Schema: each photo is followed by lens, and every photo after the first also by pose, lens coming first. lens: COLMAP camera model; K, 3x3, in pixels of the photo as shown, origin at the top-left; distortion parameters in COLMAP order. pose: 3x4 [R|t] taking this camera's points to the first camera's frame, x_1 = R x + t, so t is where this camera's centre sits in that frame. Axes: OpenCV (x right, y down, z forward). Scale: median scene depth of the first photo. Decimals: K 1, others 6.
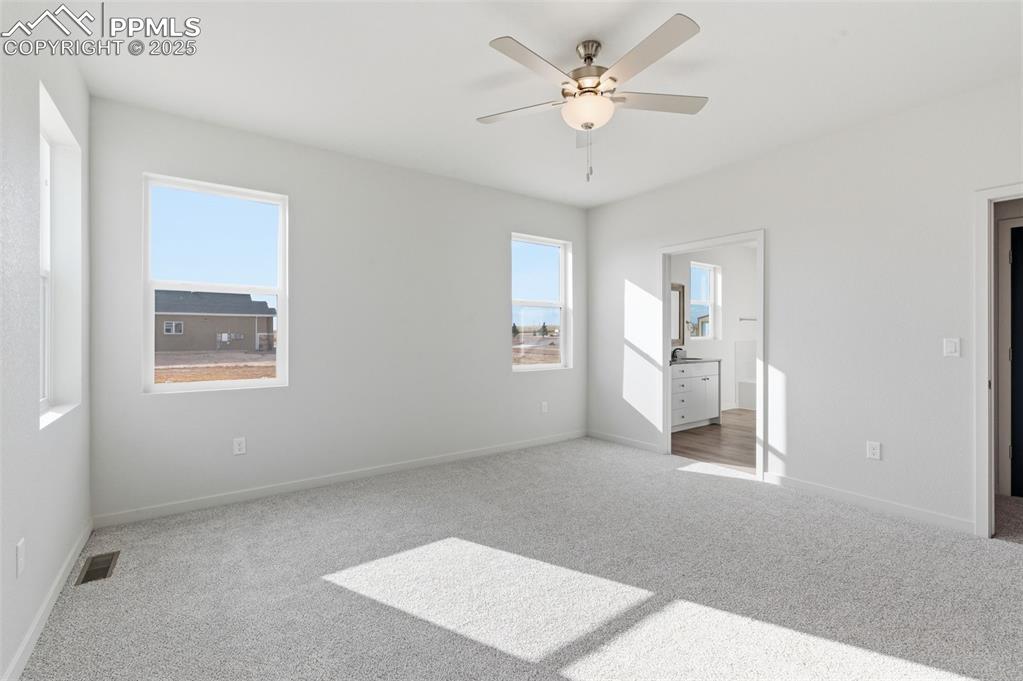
lens RADIAL K [[448.4, 0, 510.9], [0, 448.4, 333.9], [0, 0, 1]] dist [0.000438, 0.000205]
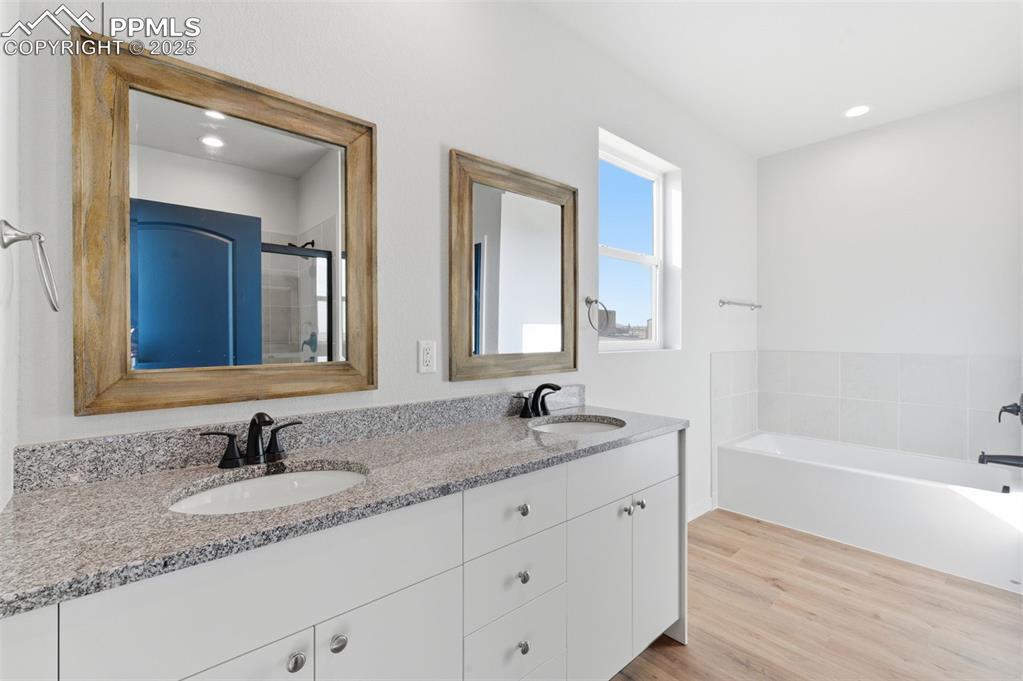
lens RADIAL K [[448.4, 0, 510.9], [0, 448.4, 333.9], [0, 0, 1]] dist [0.000438, 0.000205]
pose [[0.994488, 0.004041, 0.104777, 0.304198], [-0.003776, 0.999989, -0.002728, -0.000507], [-0.104787, 0.002317, 0.994492, 0.678746]]
